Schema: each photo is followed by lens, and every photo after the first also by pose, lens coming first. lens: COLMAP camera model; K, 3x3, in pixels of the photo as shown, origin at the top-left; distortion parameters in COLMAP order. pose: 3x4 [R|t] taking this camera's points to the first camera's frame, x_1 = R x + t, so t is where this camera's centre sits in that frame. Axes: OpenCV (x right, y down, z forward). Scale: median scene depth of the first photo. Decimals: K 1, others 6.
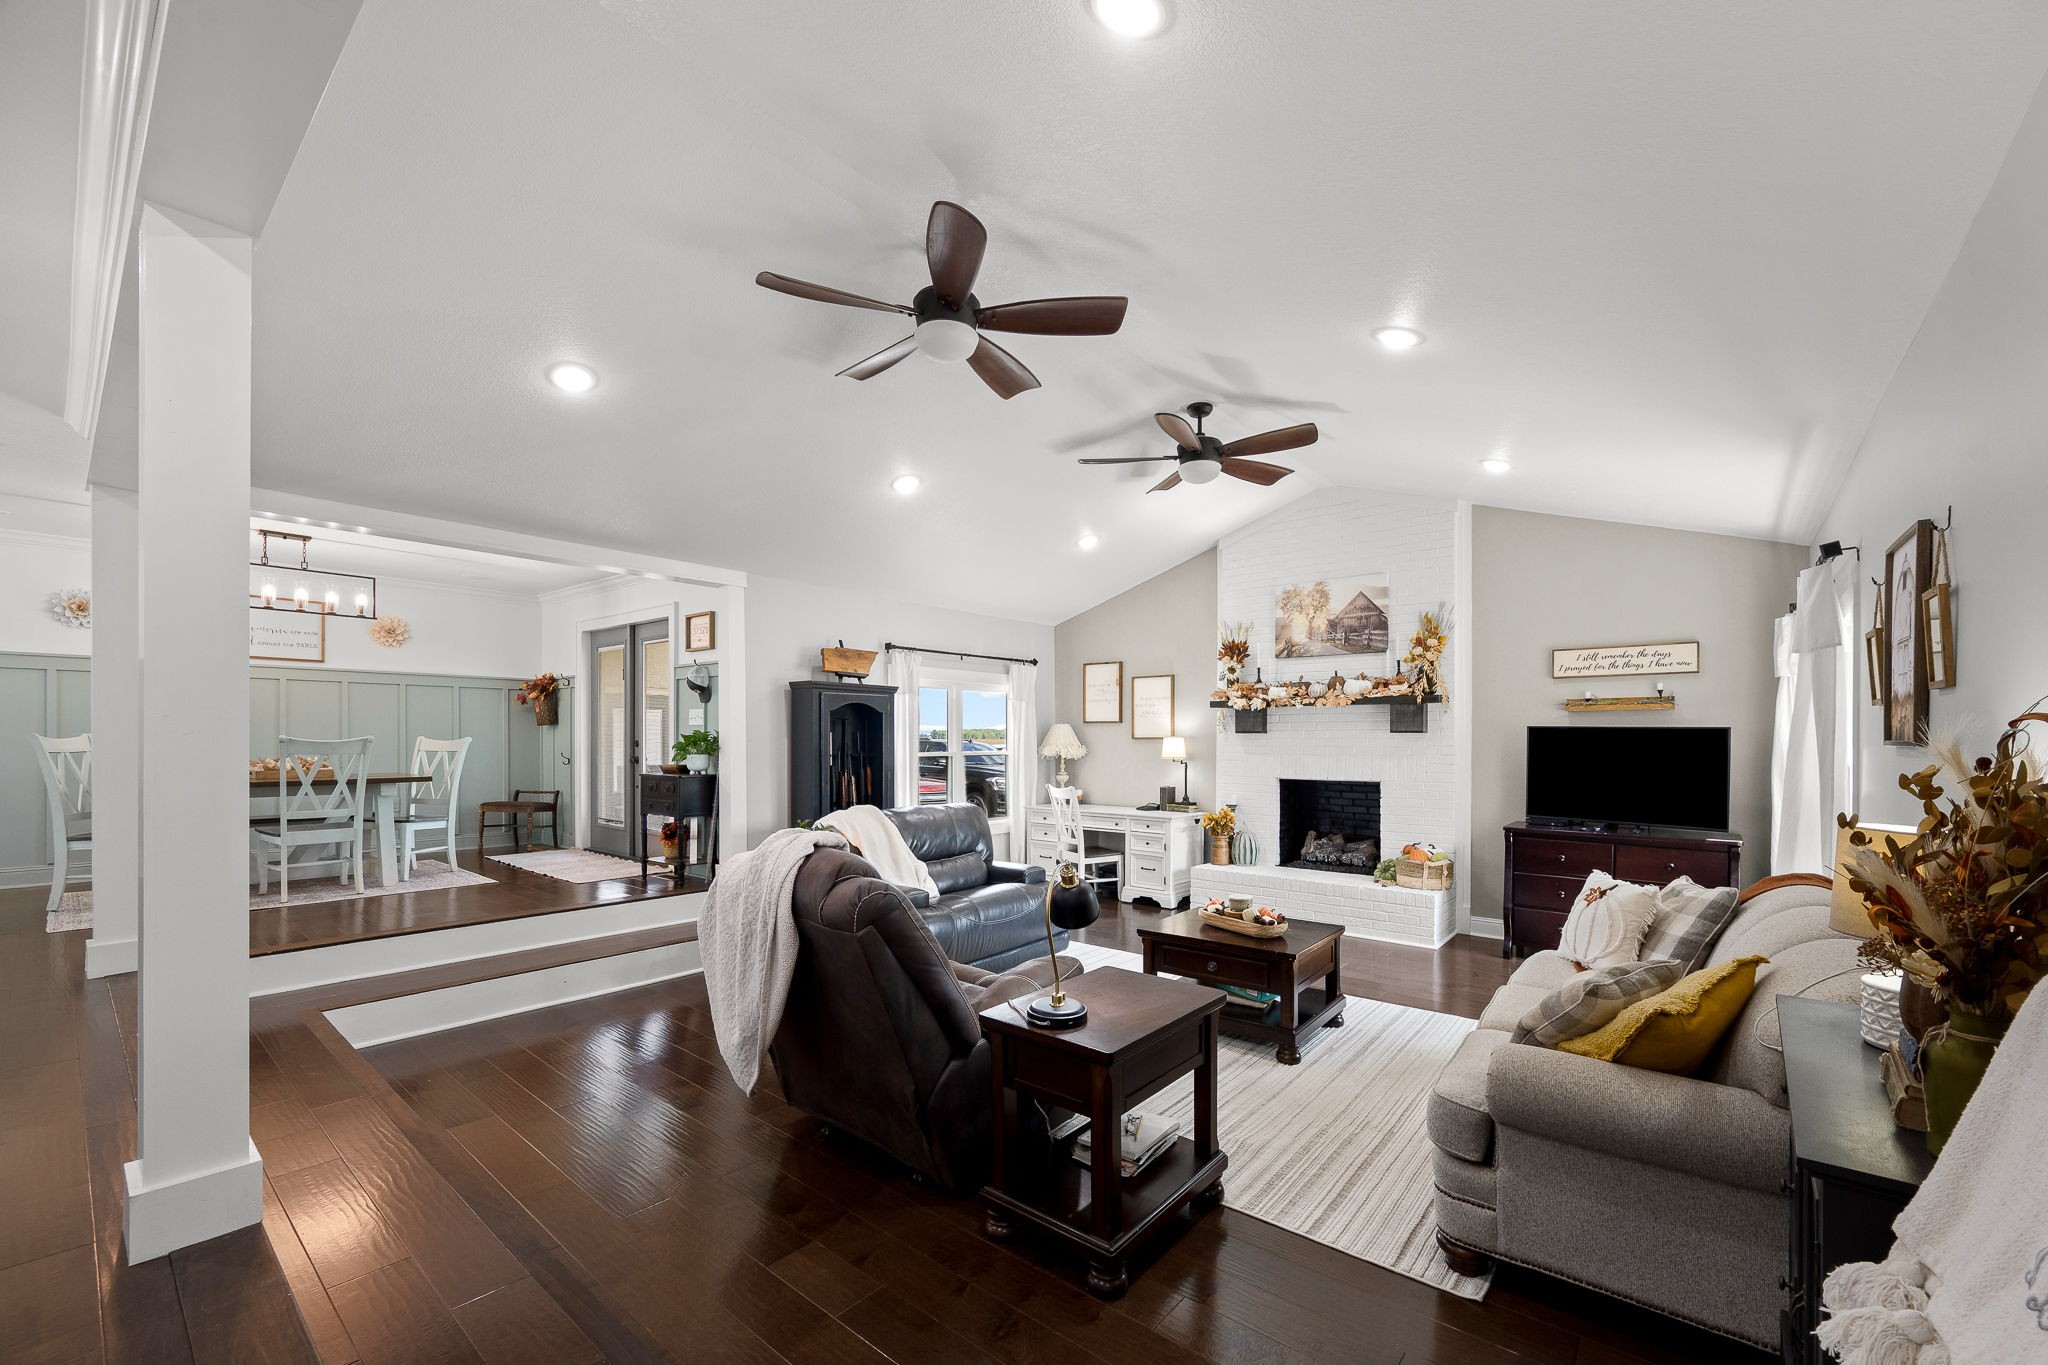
lens RADIAL K [[815.2, 0, 1022.1], [0, 815.2, 734.5], [0, 0, 1]] dist [-0.002669, 0.000137]
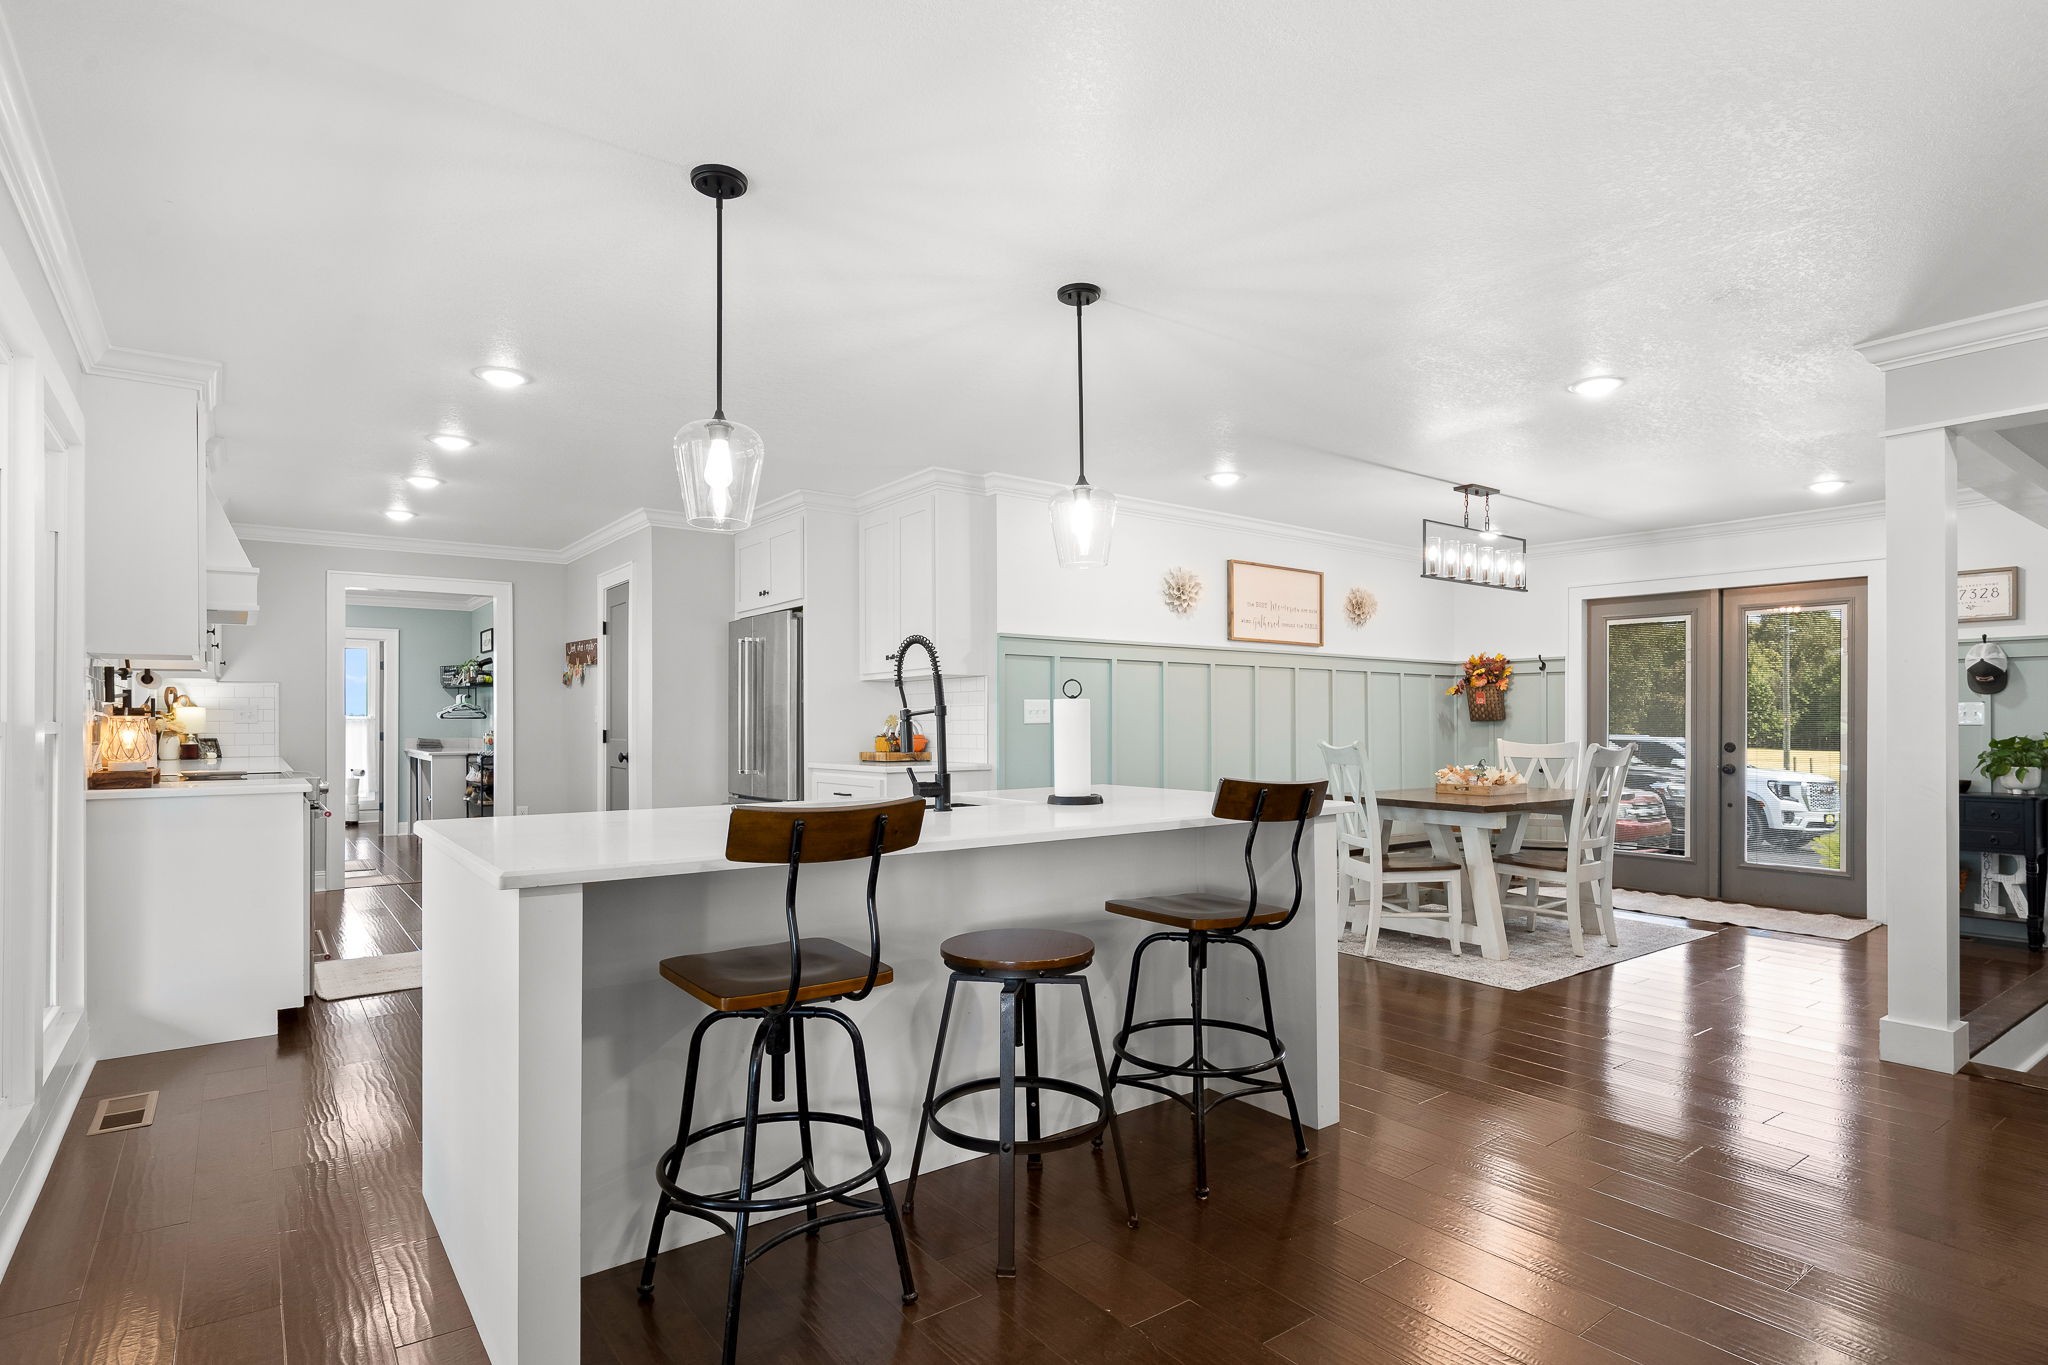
lens RADIAL K [[1046.4, 0, 1040.0], [0, 1046.4, 719.8], [0, 0, 1]] dist [0.001642, -0.000418]
pose [[0.974684, -0.001862, -0.223581, -0.877842], [0.002890, 0.999987, 0.004268, -0.020048], [0.223570, -0.004807, 0.974676, -0.076916]]
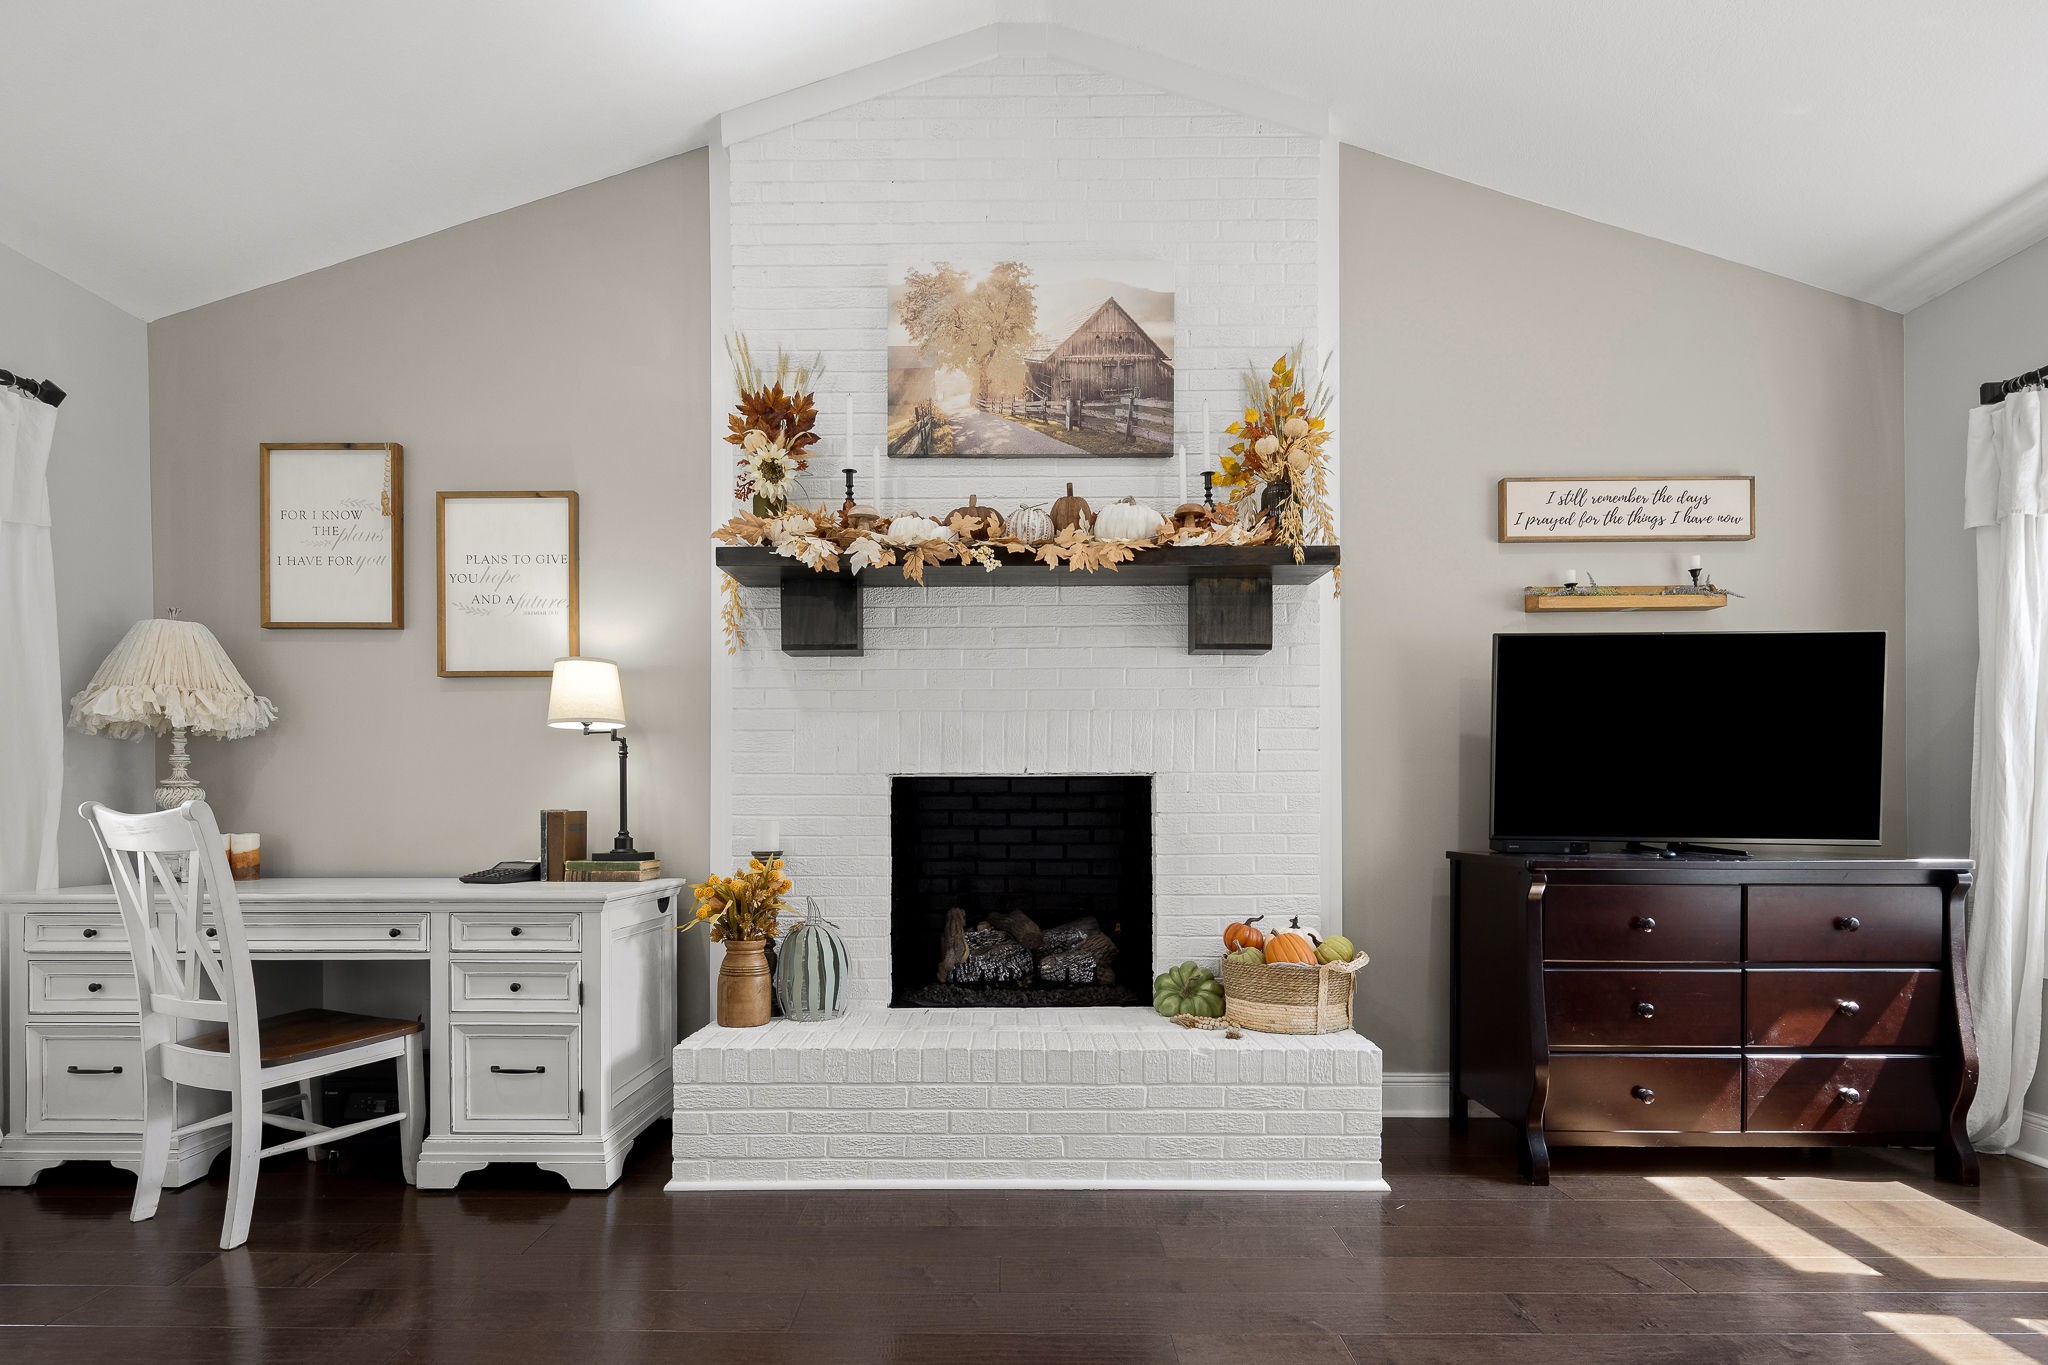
lens RADIAL K [[1046.4, 0, 1003.9], [0, 1046.4, 799.2], [0, 0, 1]] dist [0.001642, -0.000418]
pose [[0.771181, -0.000953, 0.636615, 0.045734], [-0.001033, 0.999996, 0.002749, 0.063192], [-0.636615, -0.002778, 0.771177, 0.594704]]
